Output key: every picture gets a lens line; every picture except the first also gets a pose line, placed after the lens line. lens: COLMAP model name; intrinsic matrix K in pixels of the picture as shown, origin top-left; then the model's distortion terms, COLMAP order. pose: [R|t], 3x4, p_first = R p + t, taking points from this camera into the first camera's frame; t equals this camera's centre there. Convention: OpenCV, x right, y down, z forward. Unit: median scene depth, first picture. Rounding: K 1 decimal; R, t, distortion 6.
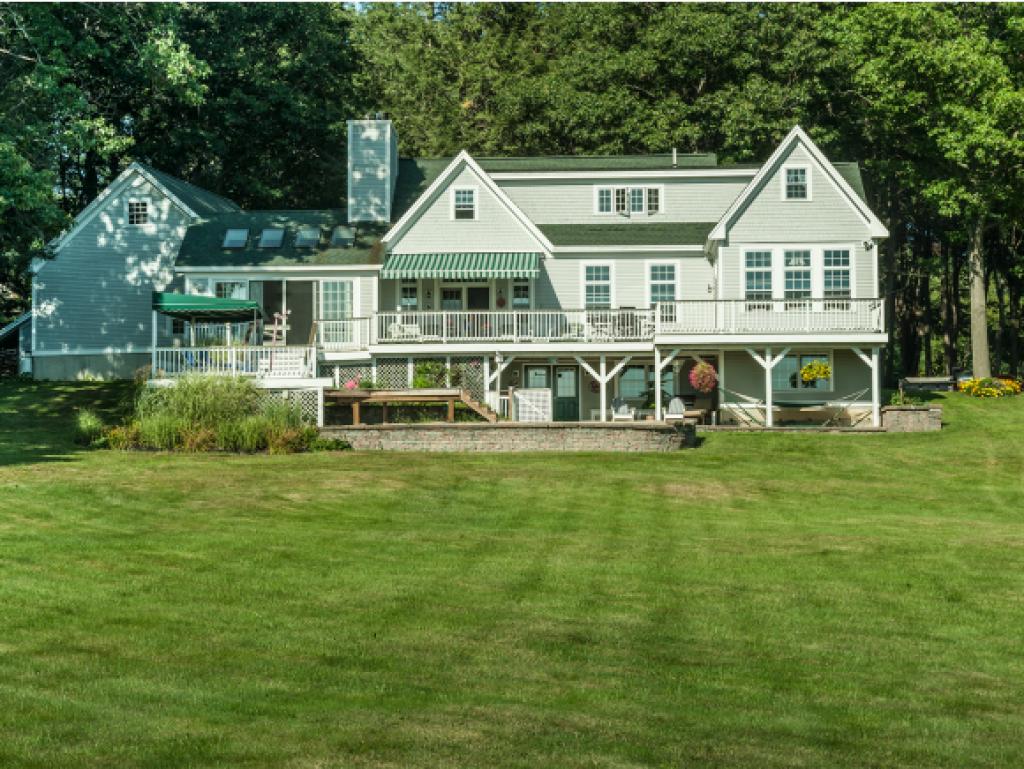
lens RADIAL K [[2015.6, 0, 512.0], [0, 2015.6, 384.5], [0, 0, 1]] dist [0.041103, 0.070500]
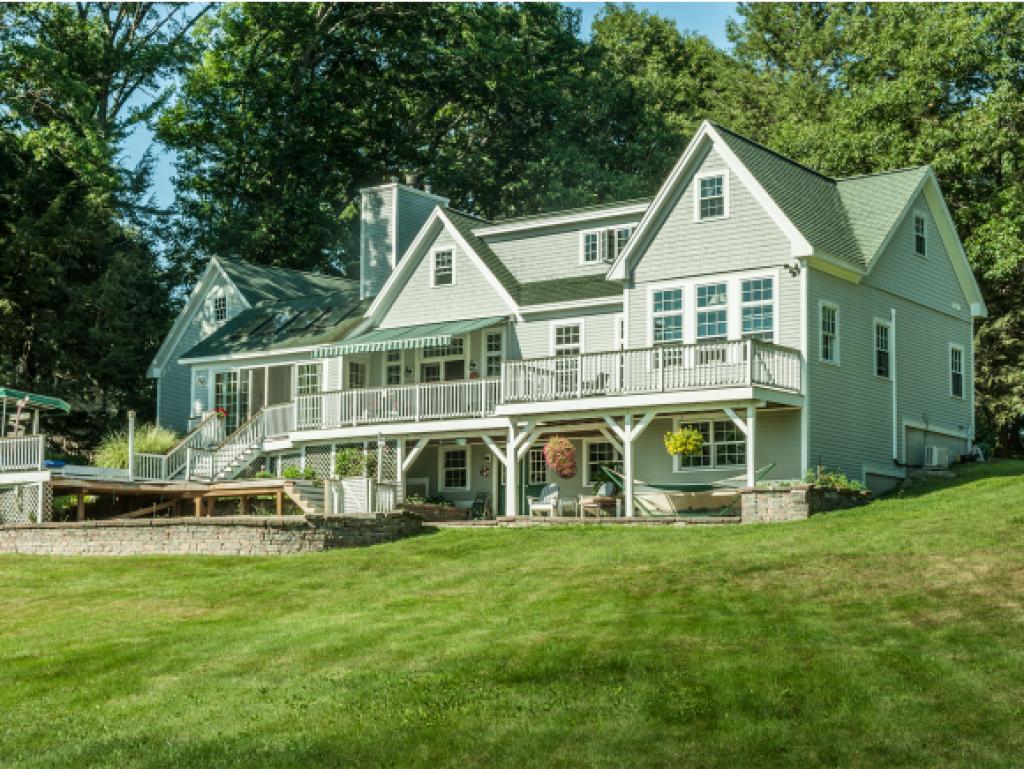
lens RADIAL K [[1678.3, 0, 512.0], [0, 1678.3, 384.5], [0, 0, 1]] dist [0.052176, -0.008656]
pose [[0.828969, -0.056401, -0.556443, 0.425776], [0.023287, 0.997520, -0.066417, 0.011136], [0.558809, 0.042100, 0.828227, 0.434072]]
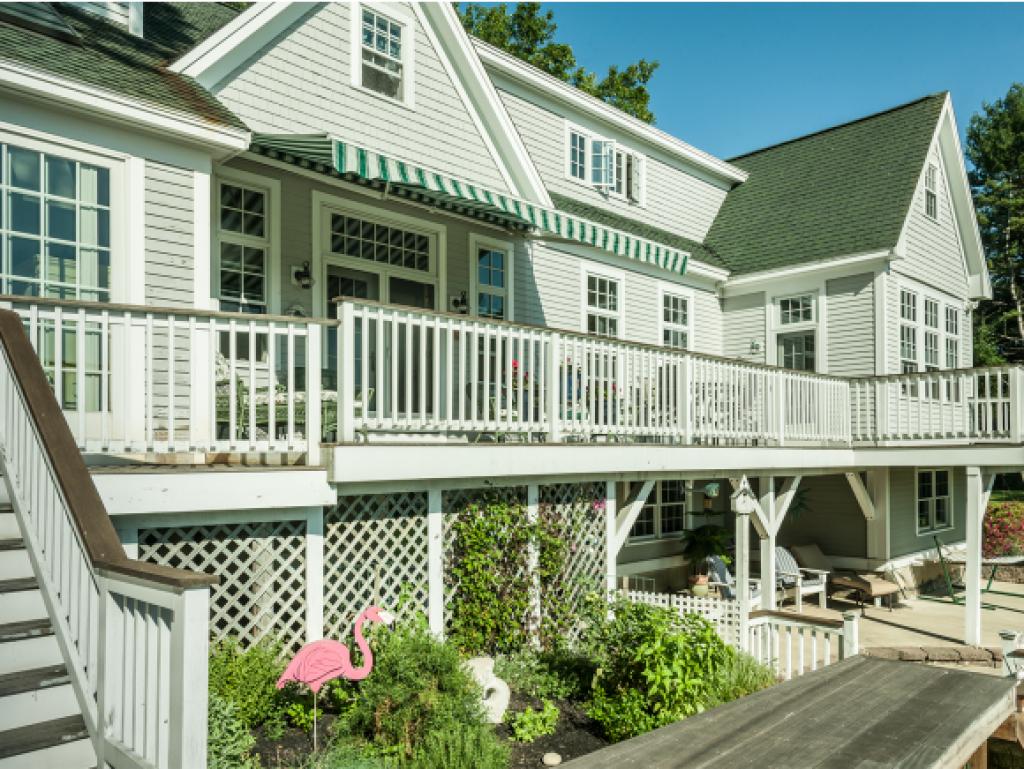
lens RADIAL K [[785.5, 0, 512.4], [0, 785.5, 443.7], [0, 0, 1]] dist [0.000721, 0.000974]
pose [[0.675781, 0.013558, 0.736978, -0.120191], [-0.047849, 0.998529, 0.025505, -0.022851], [-0.735548, -0.052499, 0.675436, 0.923779]]
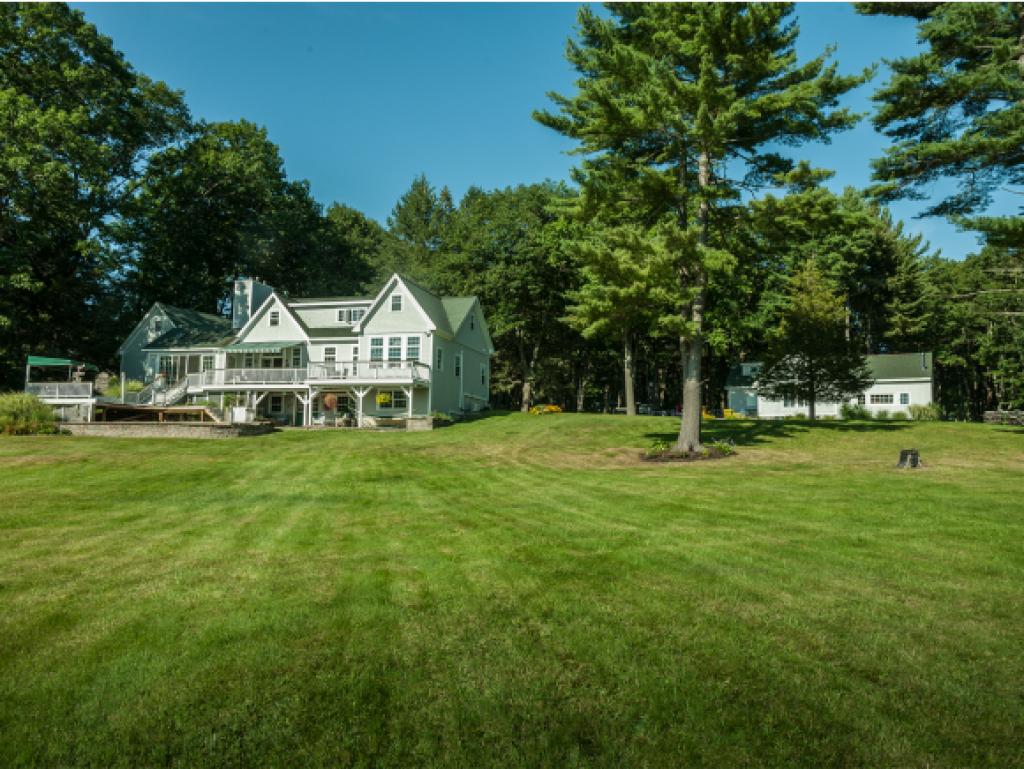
lens RADIAL K [[774.7, 0, 512.0], [0, 774.7, 384.5], [0, 0, 1]] dist [0.052958, -0.000977]
pose [[0.965835, 0.002448, -0.259145, 0.439961], [-0.013400, 0.999090, -0.040502, 0.007563], [0.258810, 0.042591, 0.964989, 0.310305]]
